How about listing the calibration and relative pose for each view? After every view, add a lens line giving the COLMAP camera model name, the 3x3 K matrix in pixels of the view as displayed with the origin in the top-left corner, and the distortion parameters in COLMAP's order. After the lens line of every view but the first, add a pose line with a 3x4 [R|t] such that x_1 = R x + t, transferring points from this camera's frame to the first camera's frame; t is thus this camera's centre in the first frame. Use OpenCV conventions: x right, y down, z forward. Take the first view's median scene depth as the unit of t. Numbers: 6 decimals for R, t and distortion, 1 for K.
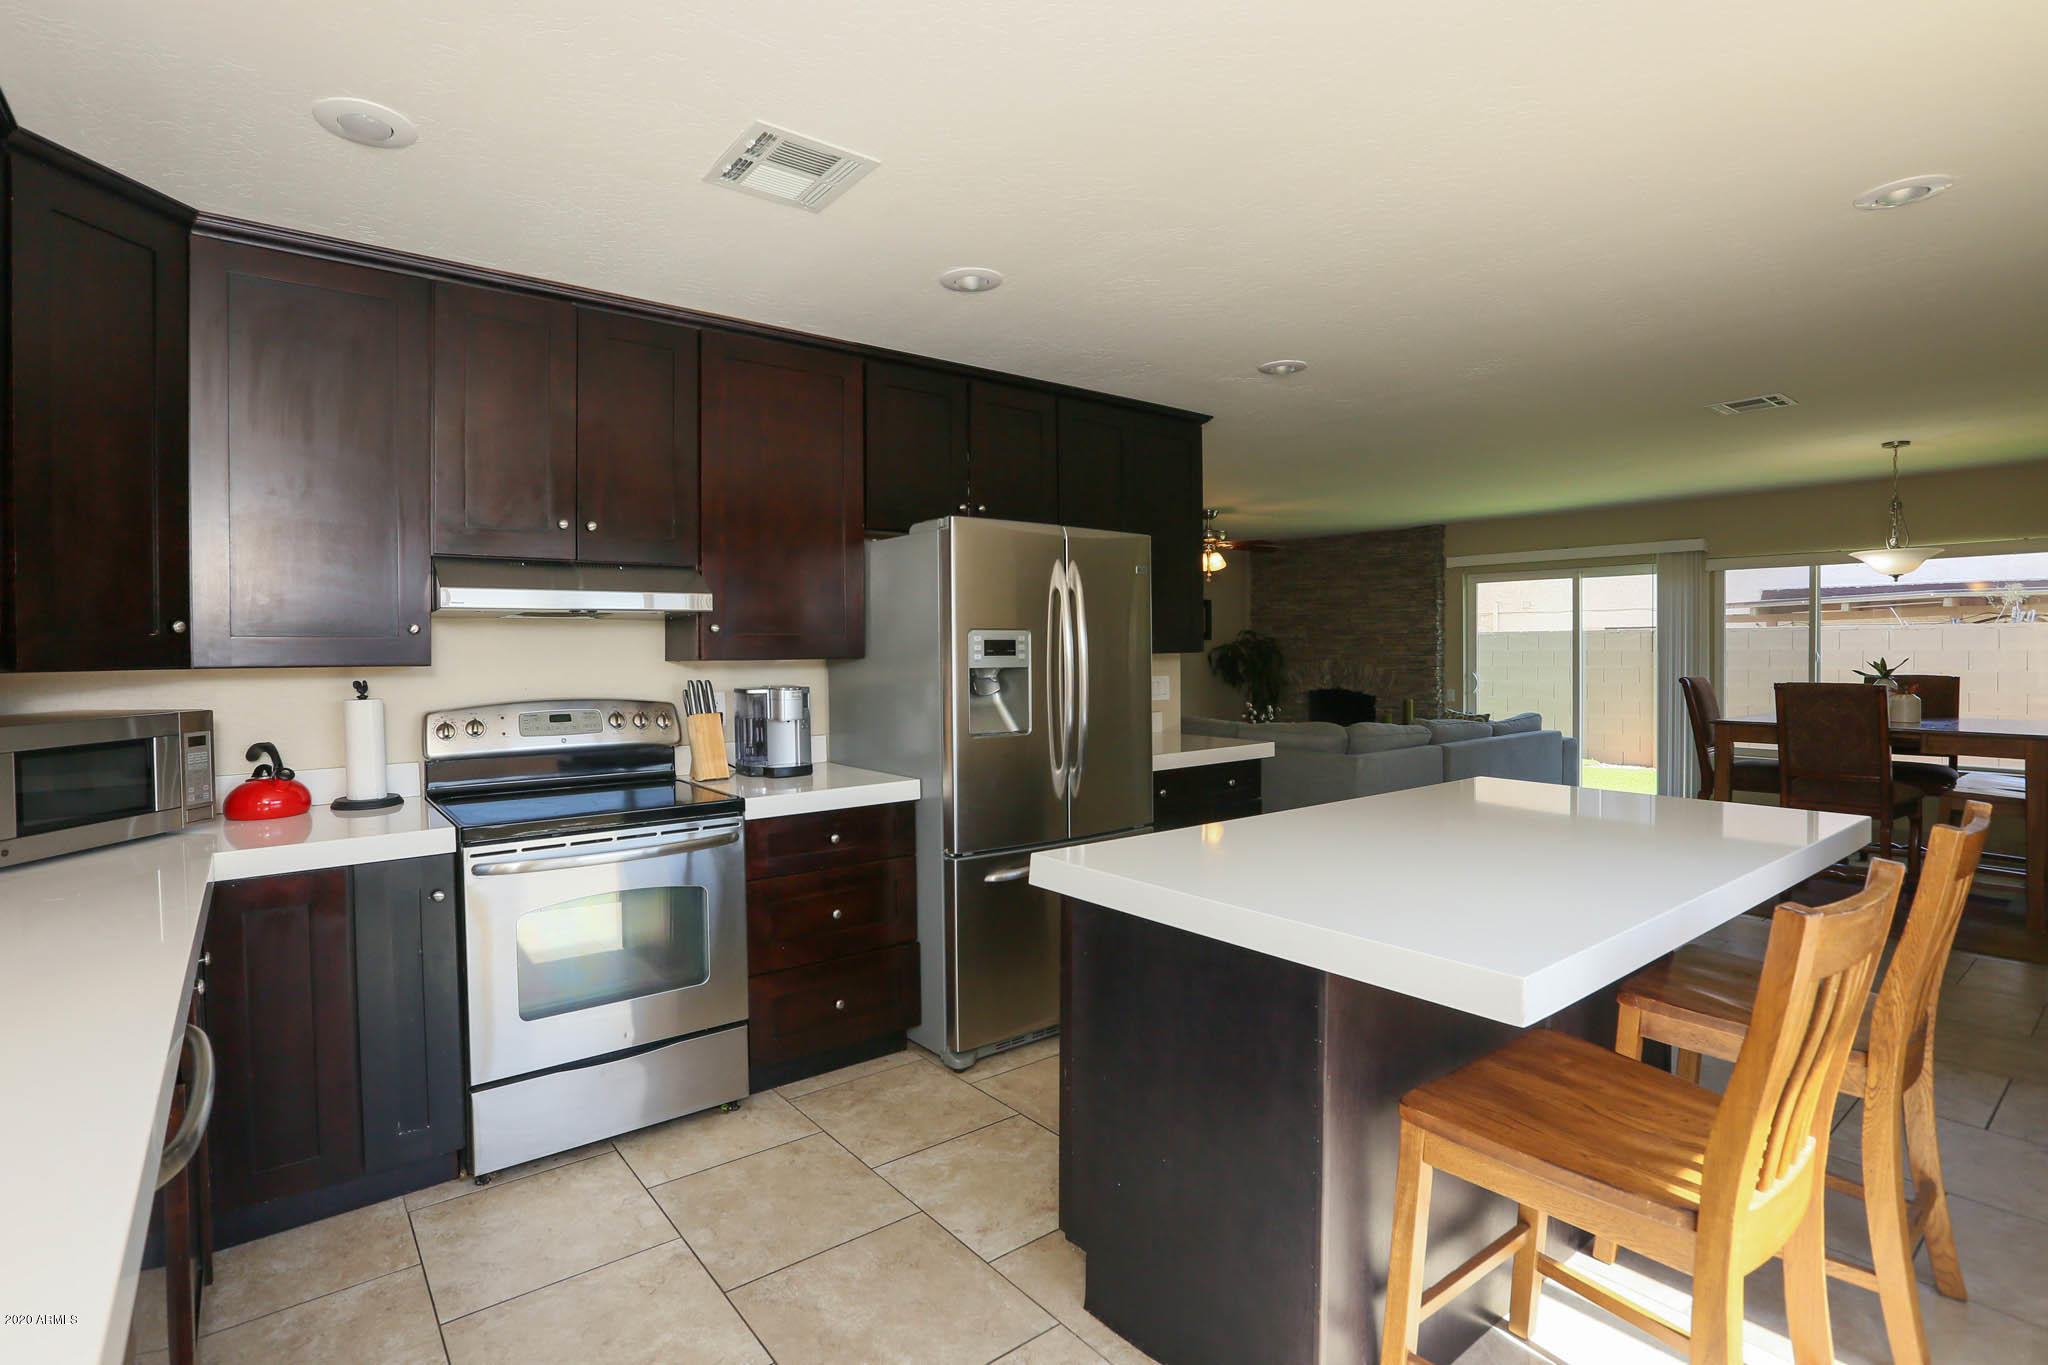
lens RADIAL K [[972.1, 0, 971.2], [0, 972.1, 653.2], [0, 0, 1]] dist [-0.033381, 0.002814]
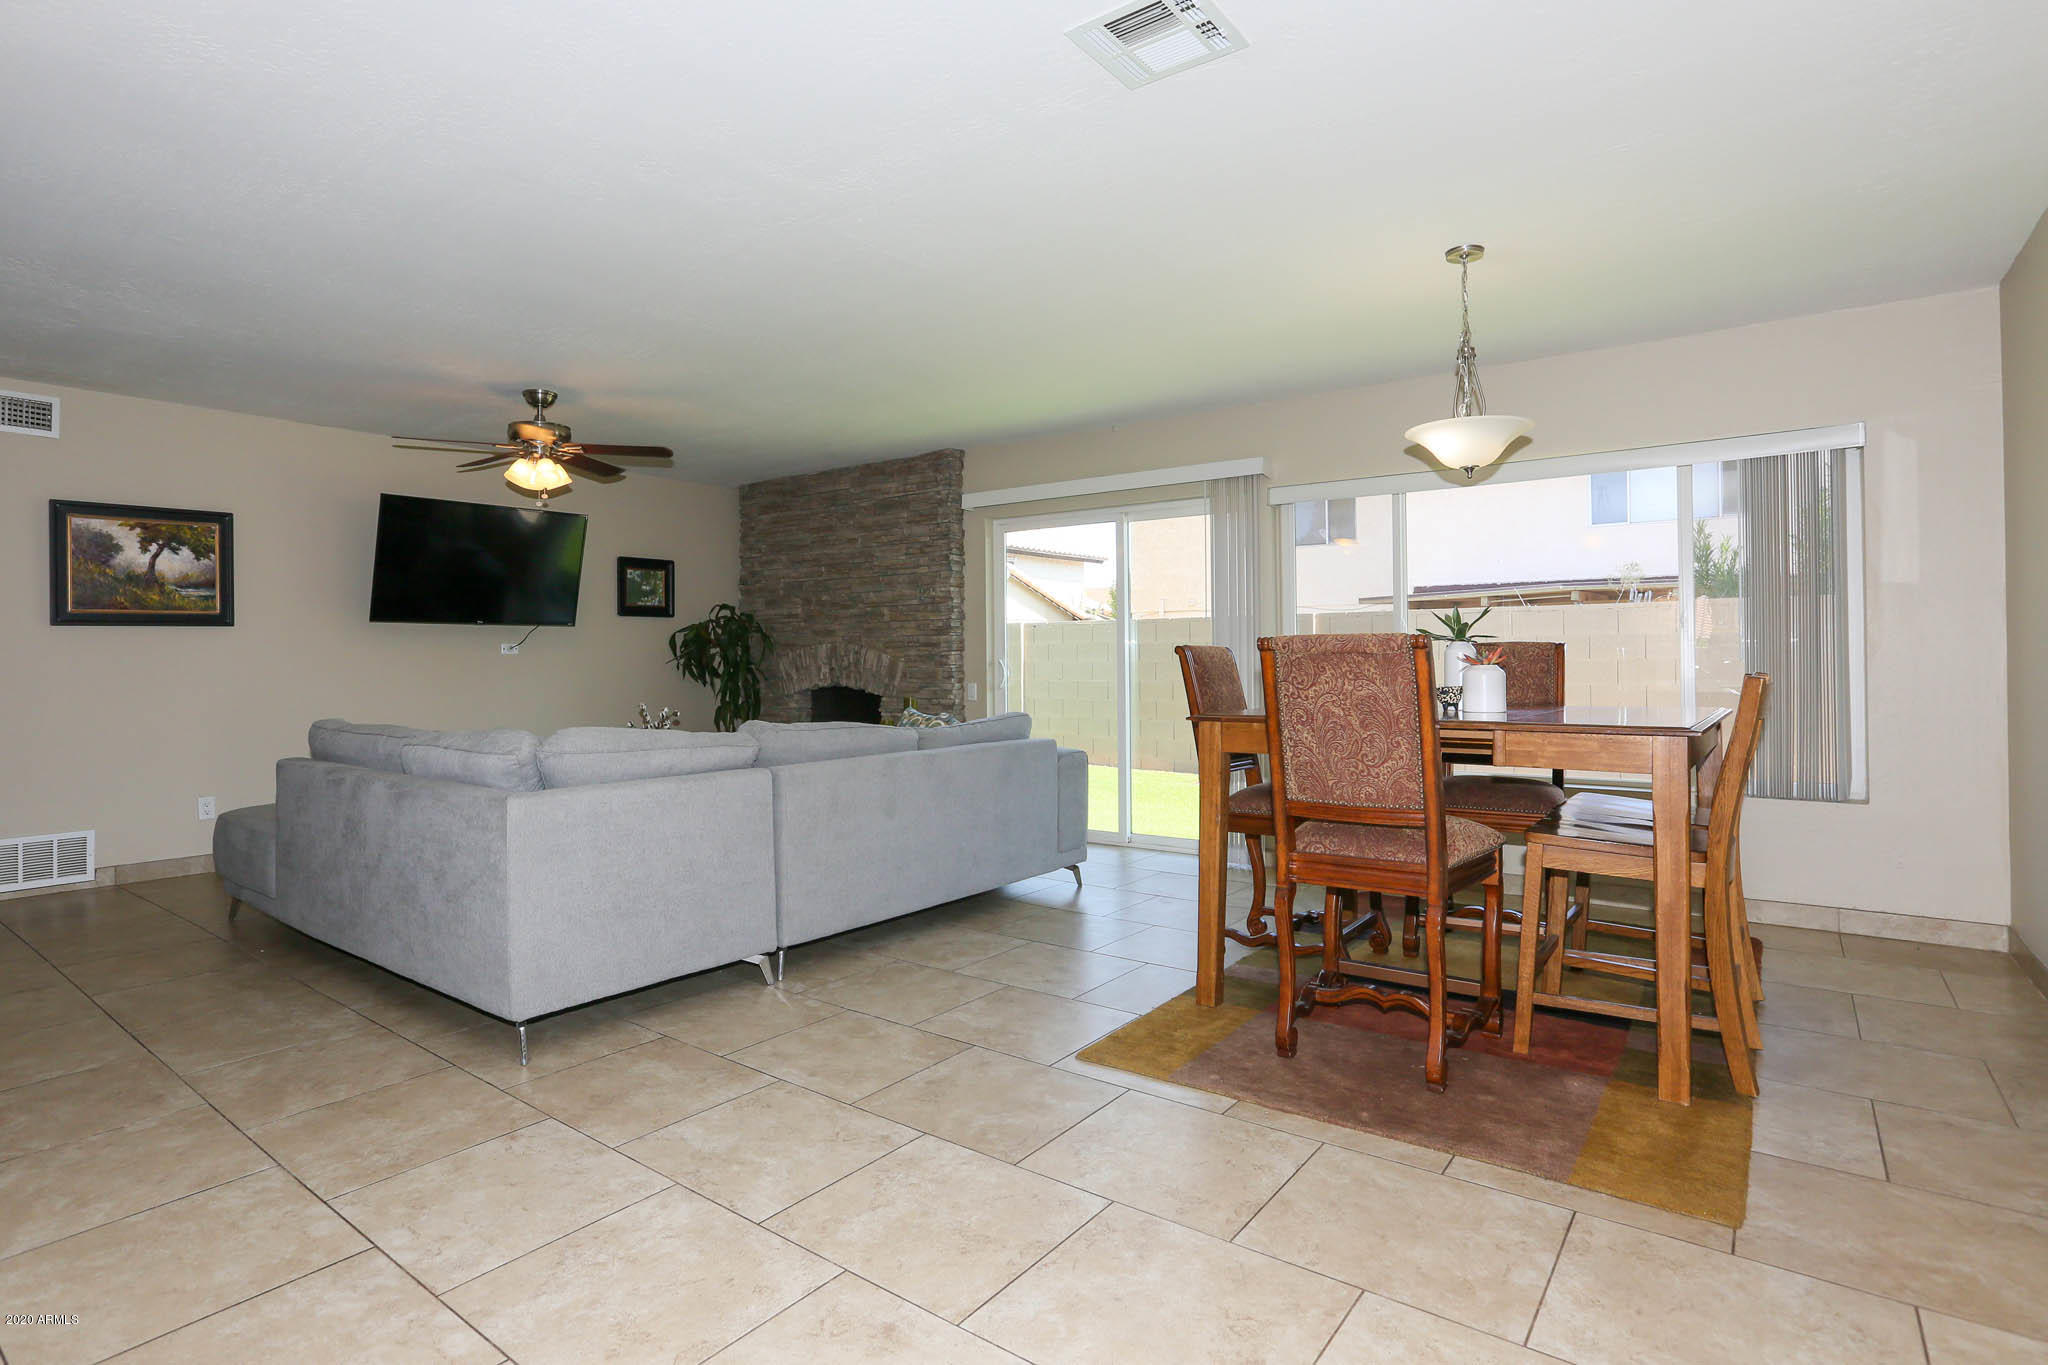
lens RADIAL K [[1062.3, 0, 969.9], [0, 1062.3, 636.7], [0, 0, 1]] dist [-0.022304, 0.007249]
pose [[0.962091, 0.003472, 0.272707, 0.272694], [0.004053, 0.999627, -0.027025, 0.023330], [-0.272699, 0.027106, 0.961718, 0.244294]]
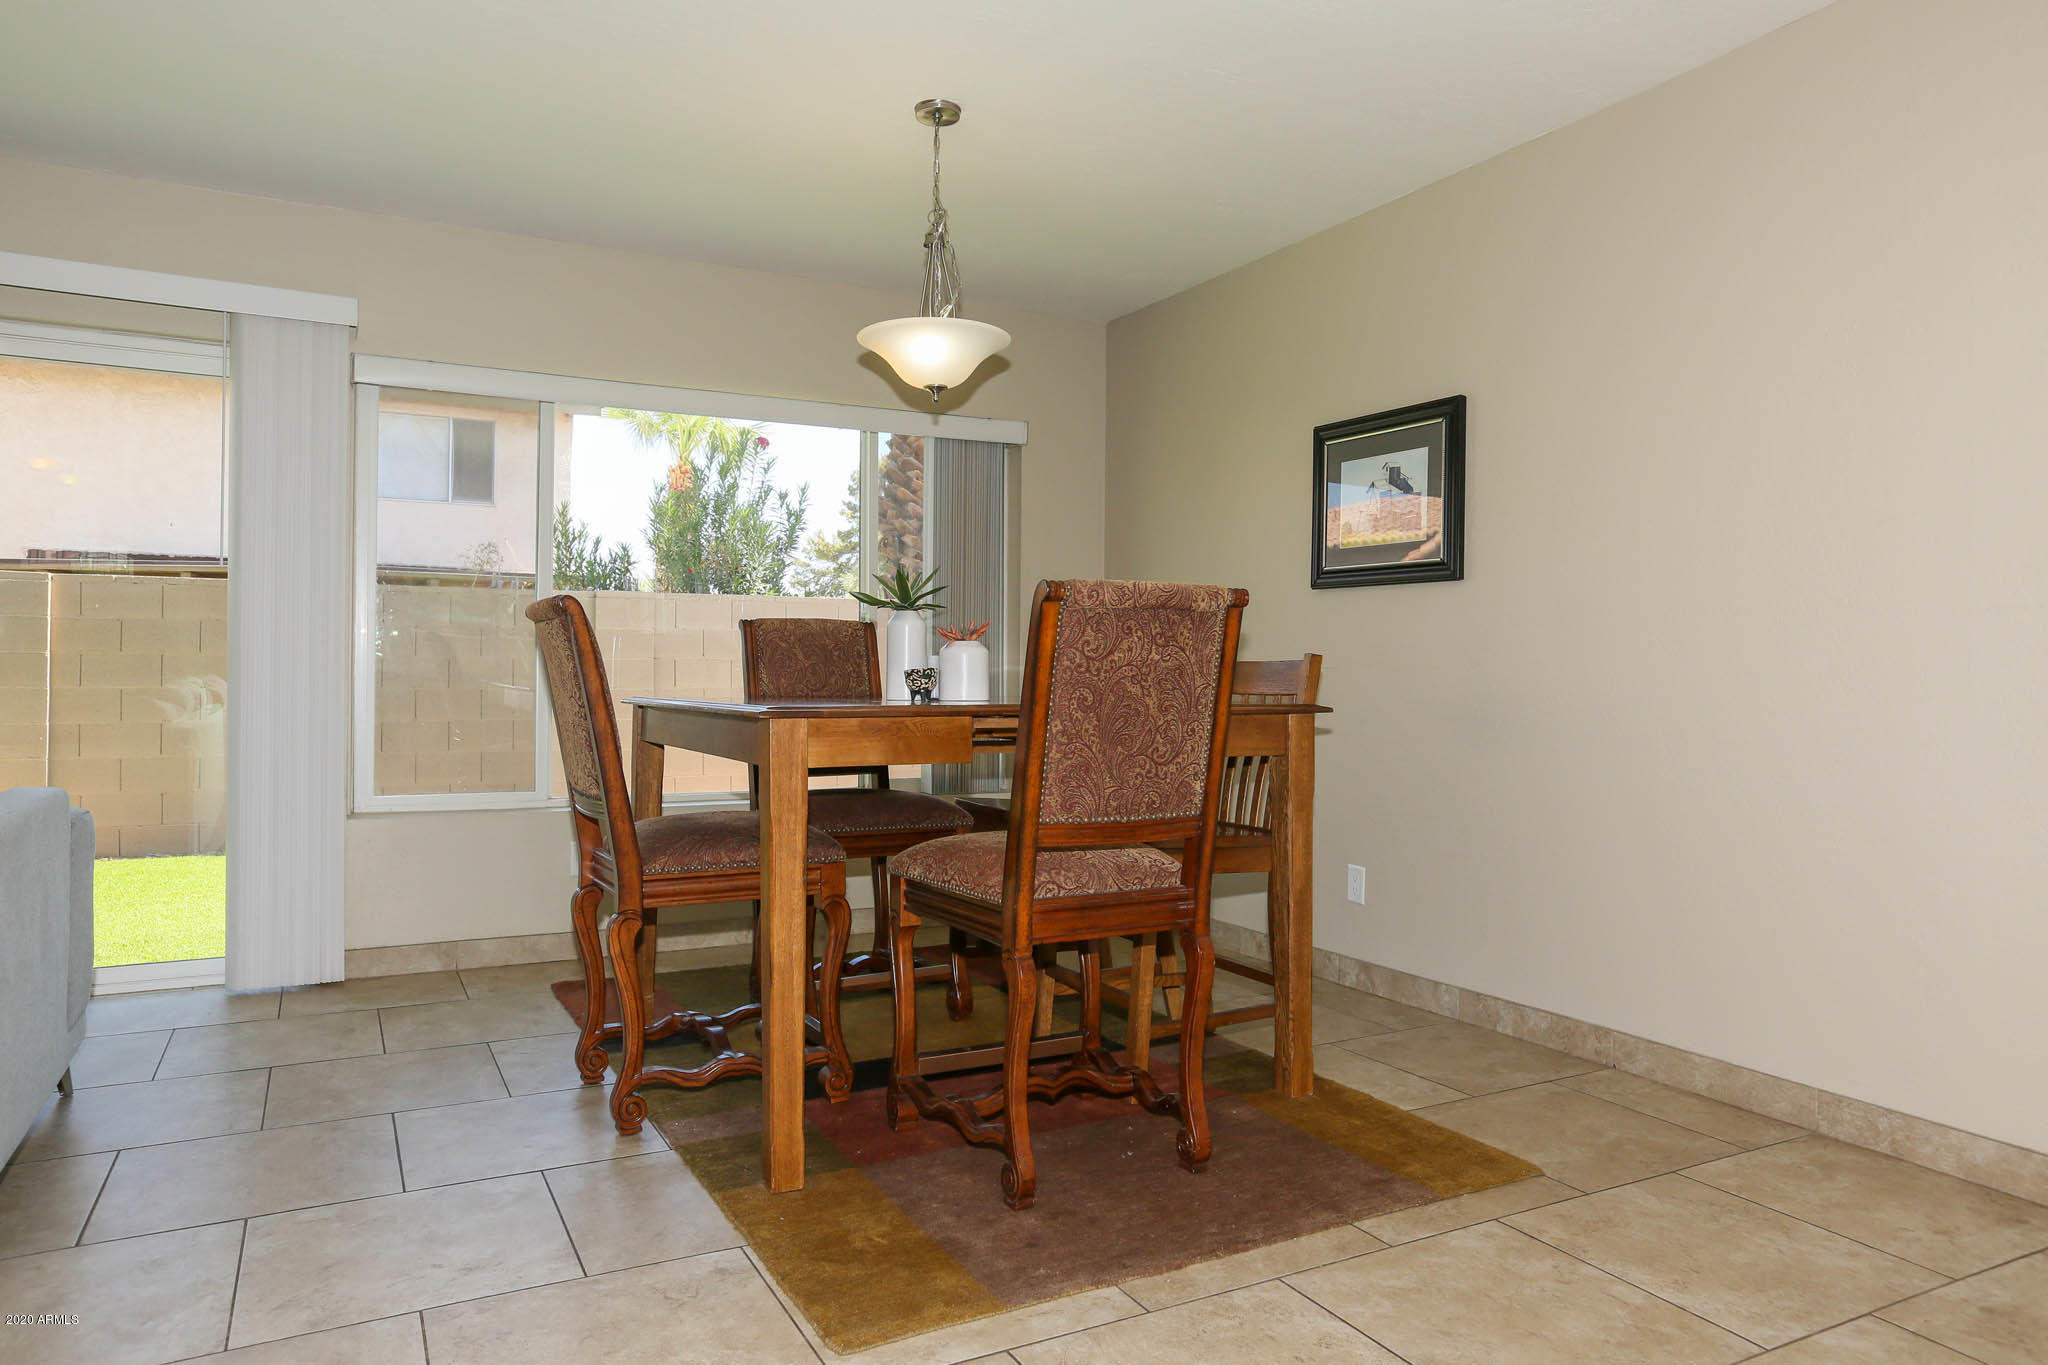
lens RADIAL K [[1318.2, 0, 1030.1], [0, 1318.2, 651.8], [0, 0, 1]] dist [-0.004408, 0.003120]
pose [[0.139878, 0.018397, 0.989998, 0.187380], [-0.001468, 0.999830, -0.018372, 0.033631], [-0.990168, 0.001116, 0.139881, 0.482195]]
